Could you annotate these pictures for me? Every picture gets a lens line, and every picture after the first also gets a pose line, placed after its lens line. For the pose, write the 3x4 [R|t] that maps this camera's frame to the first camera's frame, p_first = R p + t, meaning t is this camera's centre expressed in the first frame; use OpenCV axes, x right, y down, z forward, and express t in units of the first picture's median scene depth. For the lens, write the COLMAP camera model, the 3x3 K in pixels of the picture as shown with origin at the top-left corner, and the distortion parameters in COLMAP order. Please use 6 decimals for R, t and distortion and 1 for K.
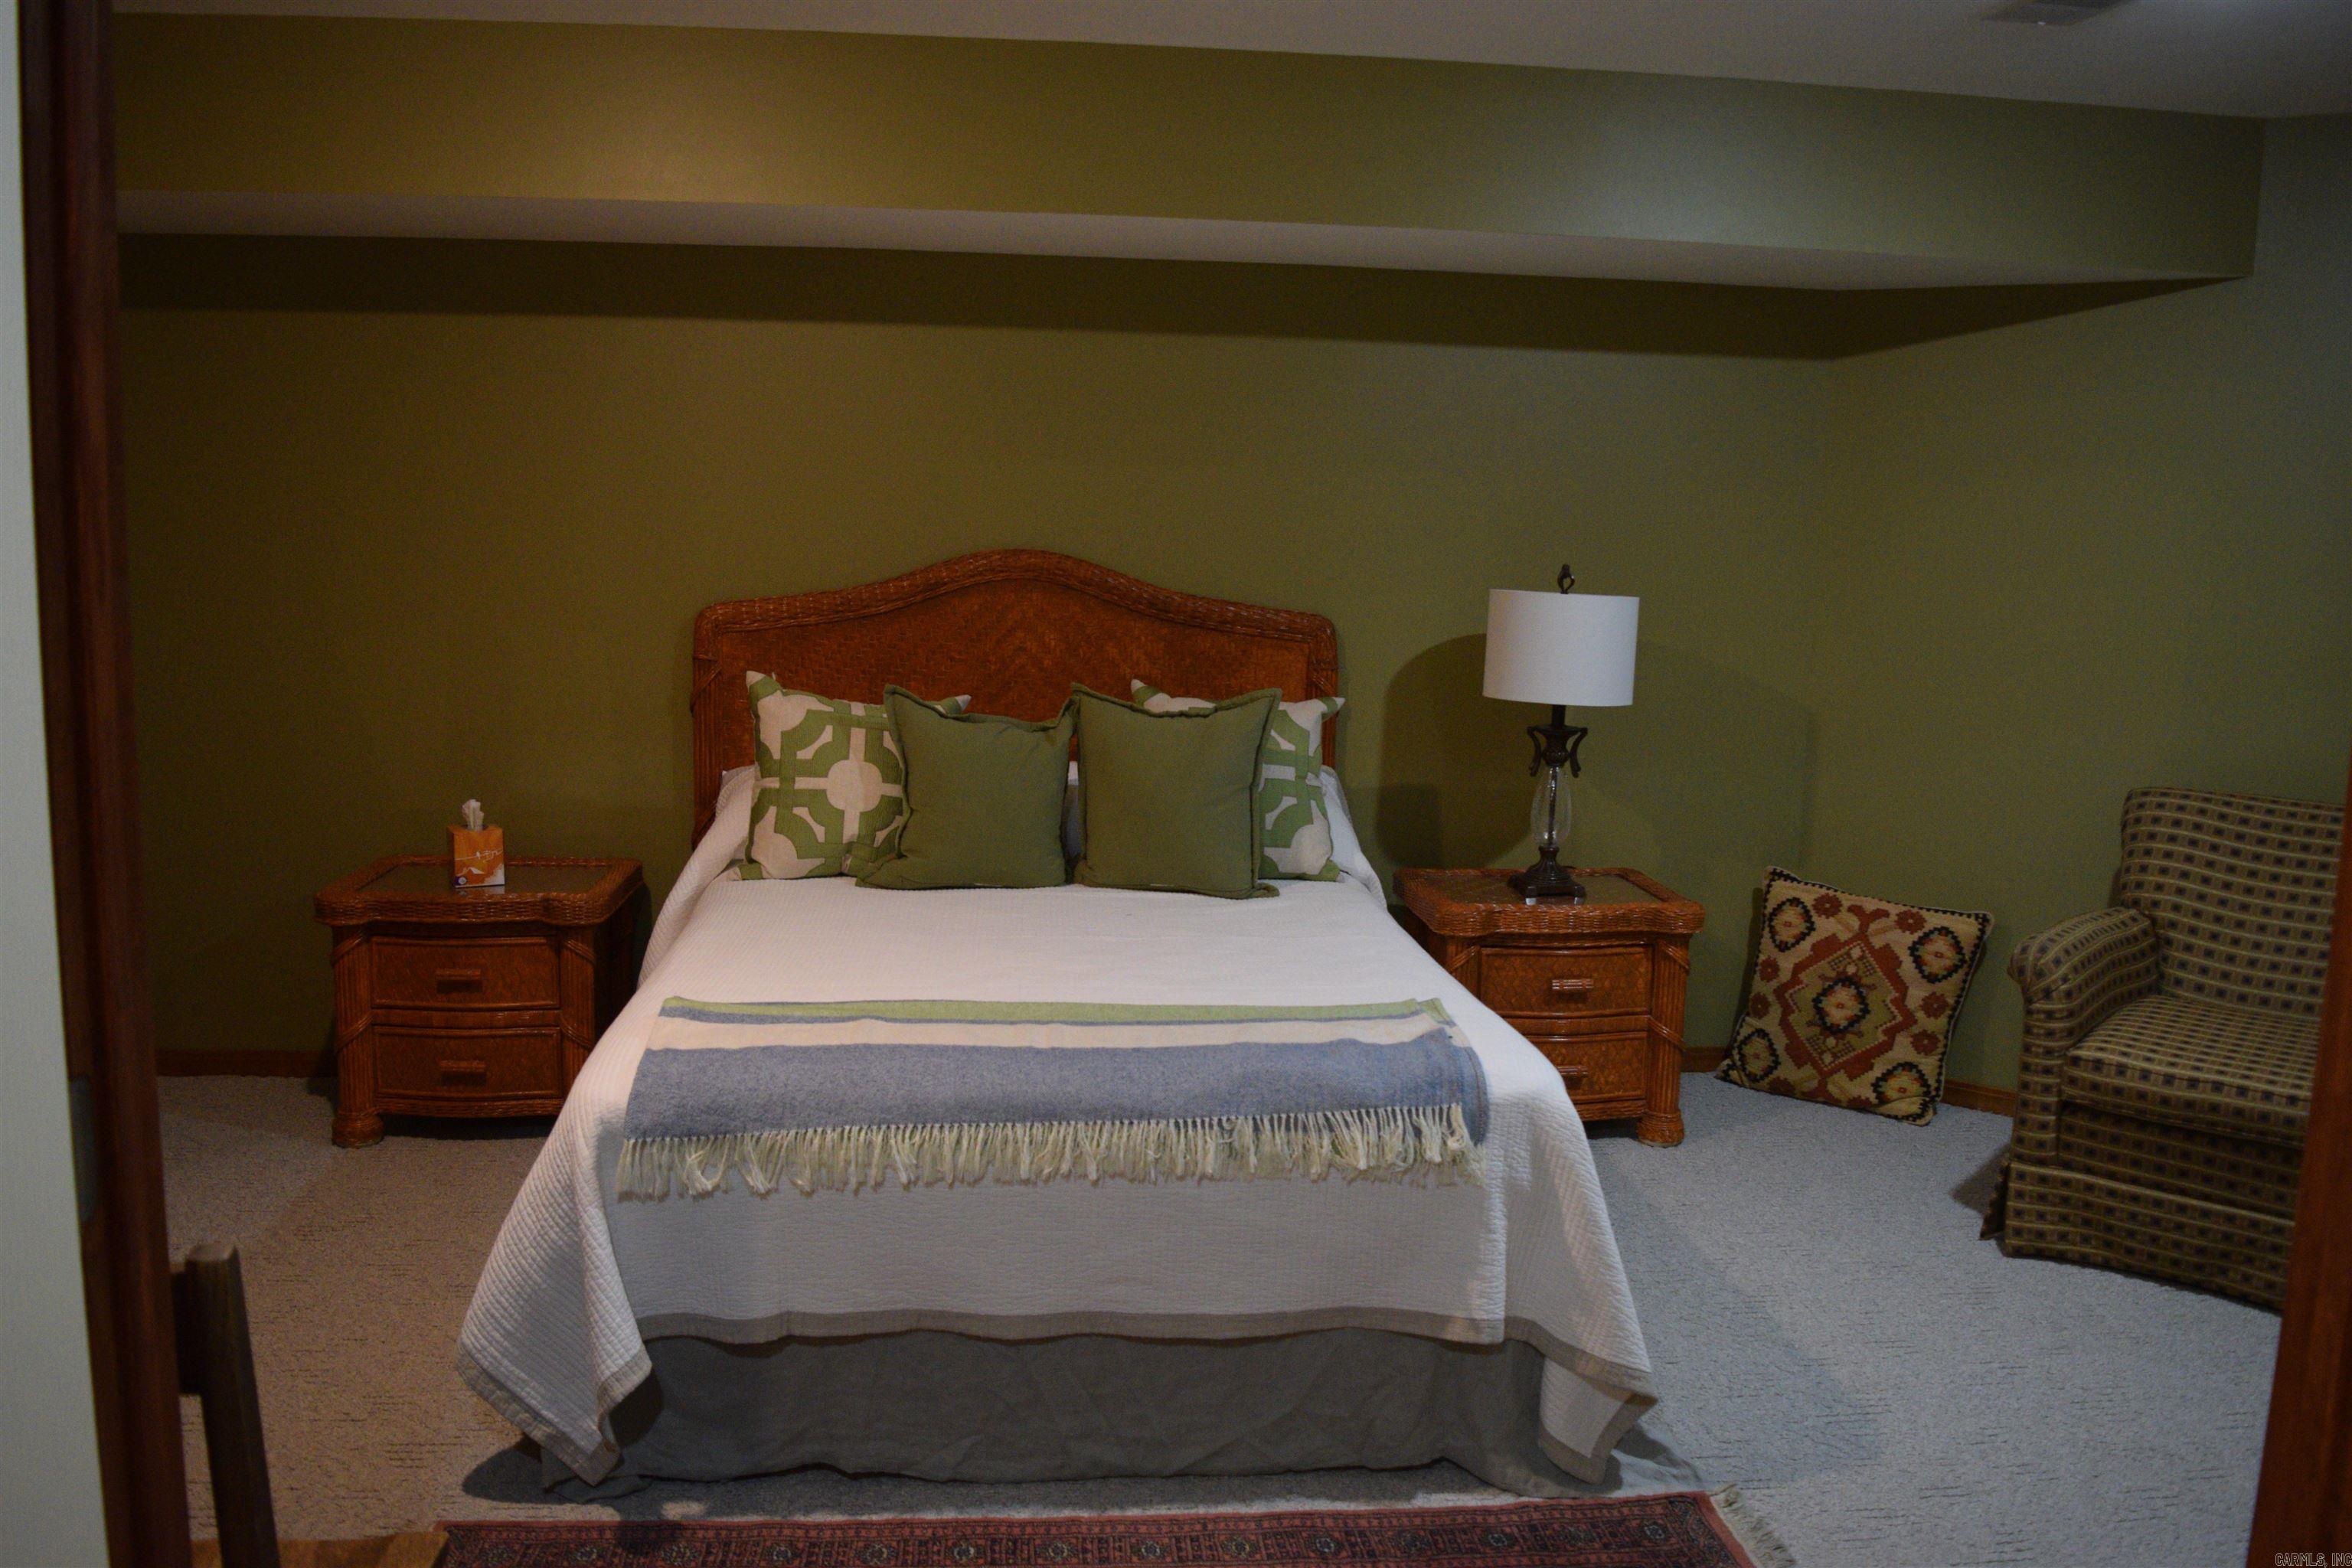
lens RADIAL K [[1840.7, 0, 1164.9], [0, 1840.7, 785.7], [0, 0, 1]] dist [-0.088441, 0.015236]
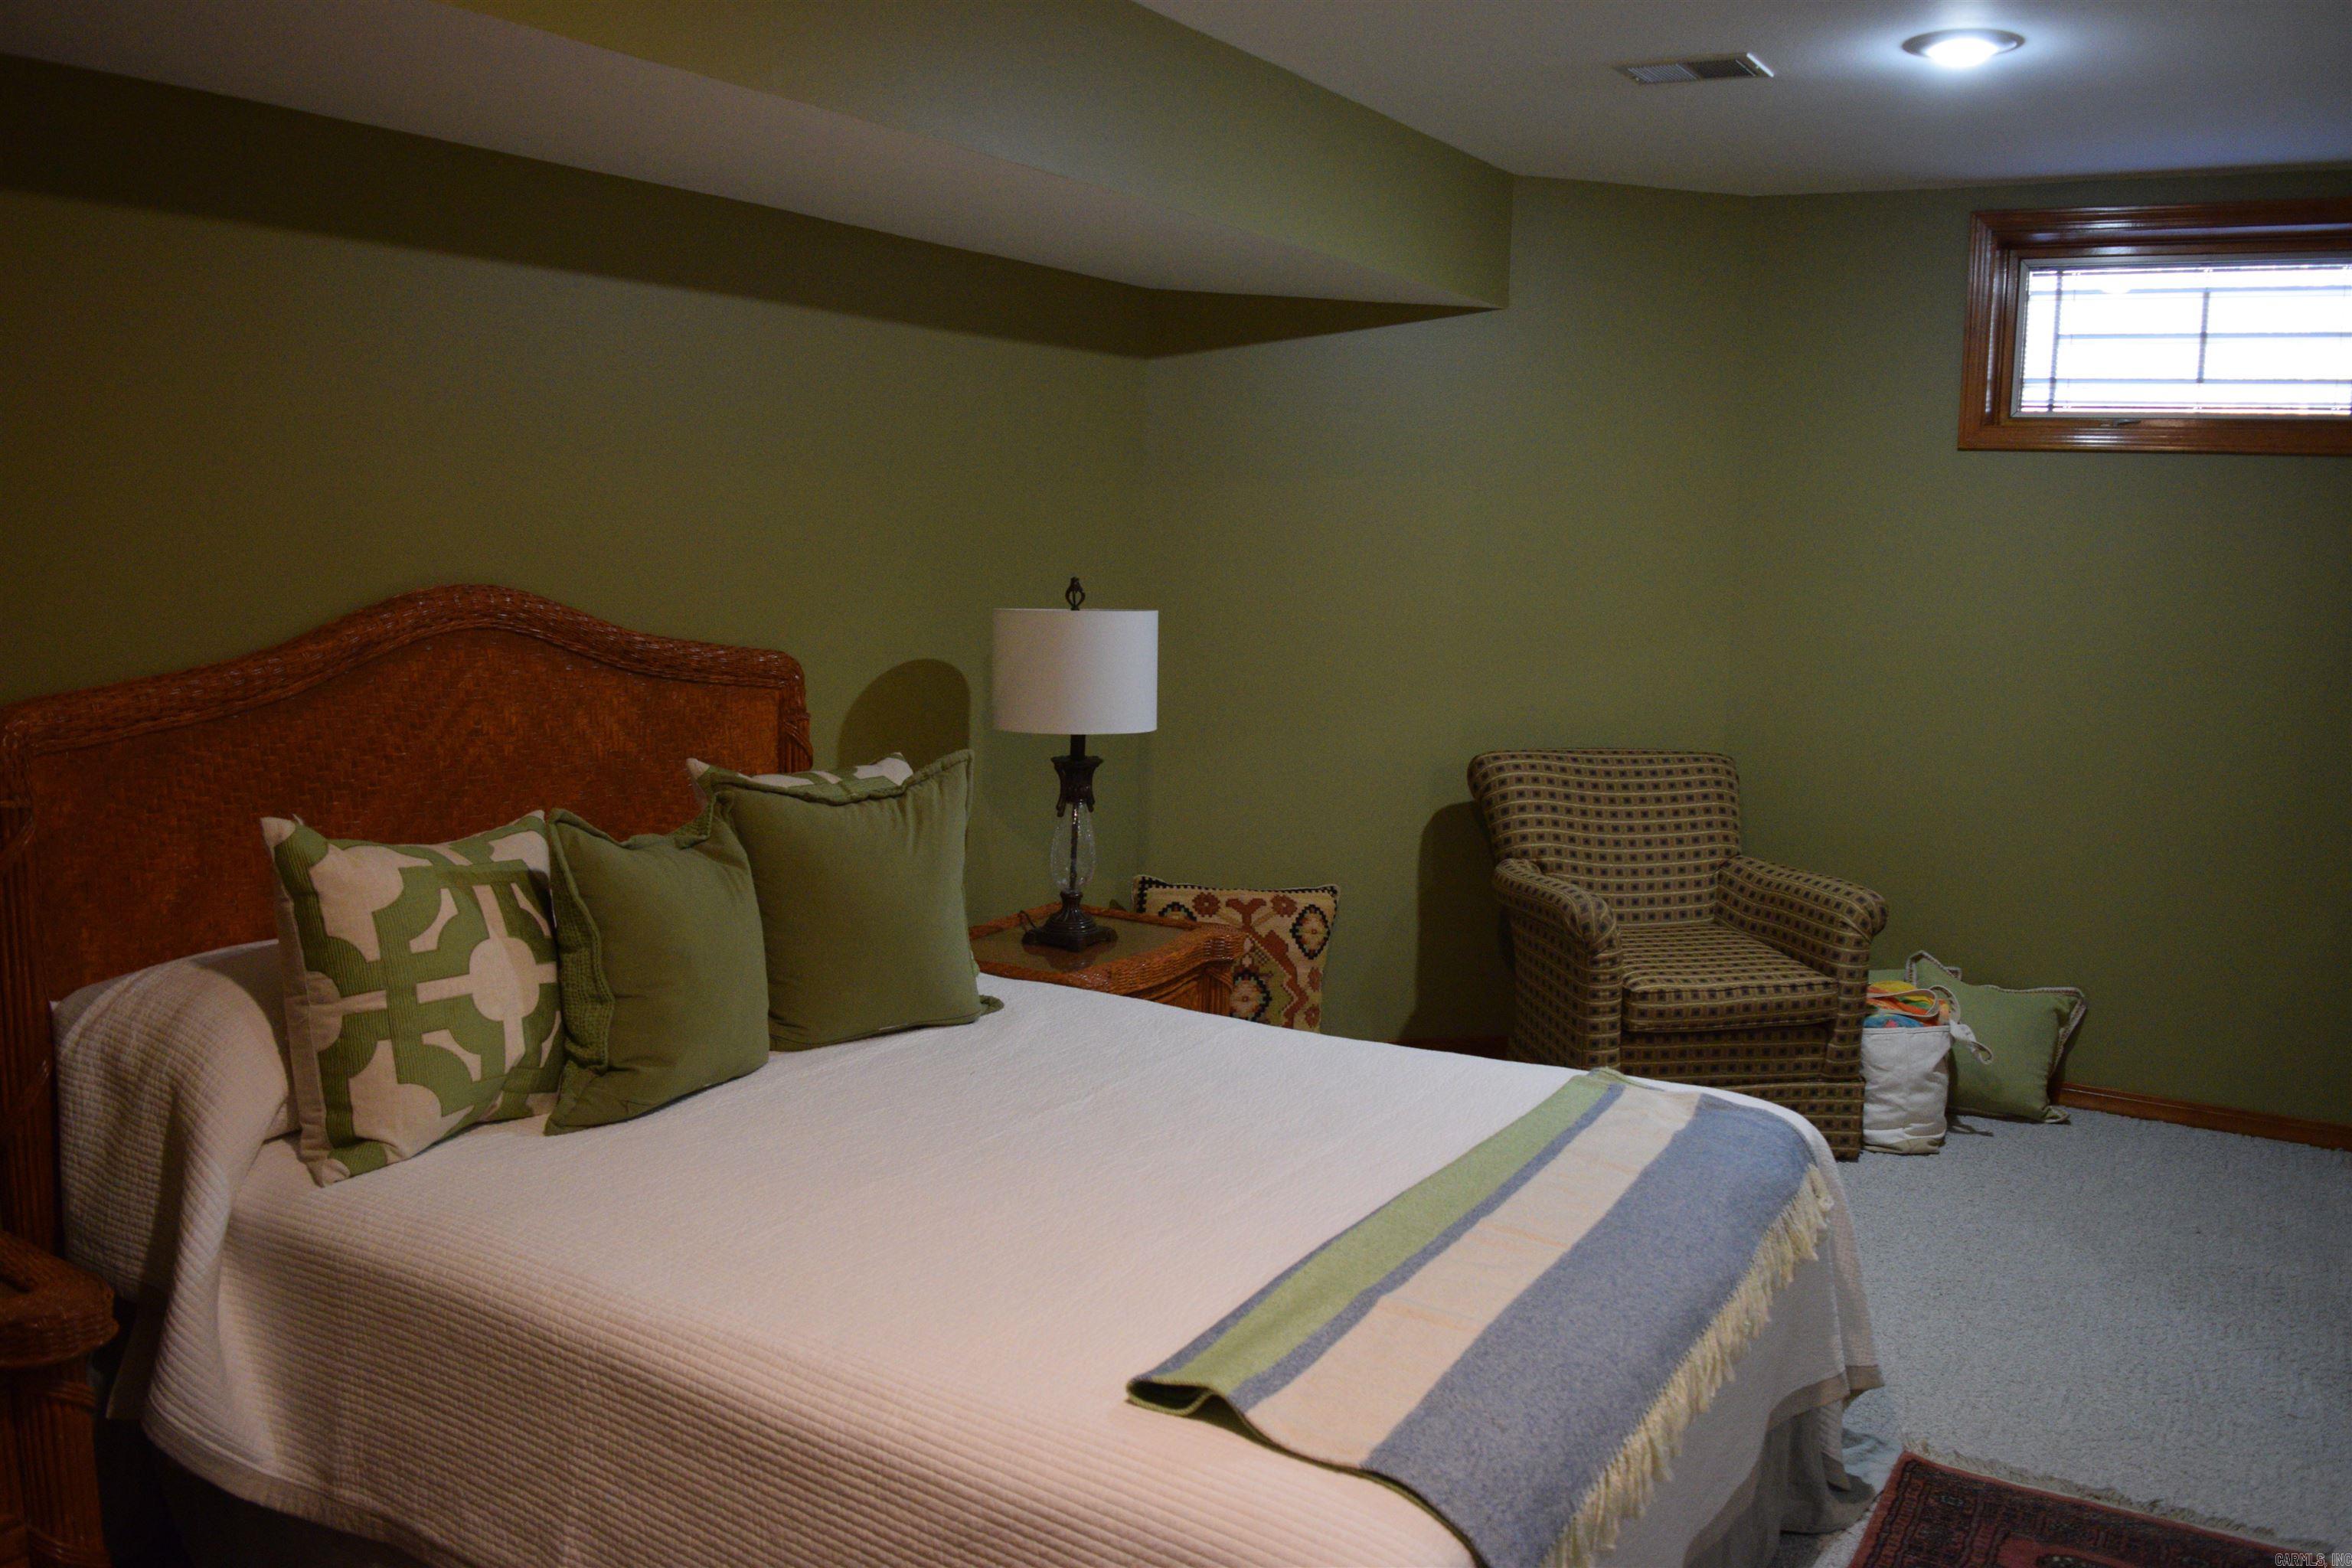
lens RADIAL K [[1840.7, 0, 1172.6], [0, 1840.7, 779.8], [0, 0, 1]] dist [-0.088441, 0.015236]
pose [[0.615527, -0.119570, 0.778993, -0.459034], [0.112235, 0.991649, 0.063527, -0.073534], [-0.780083, 0.048328, 0.623807, 0.401492]]
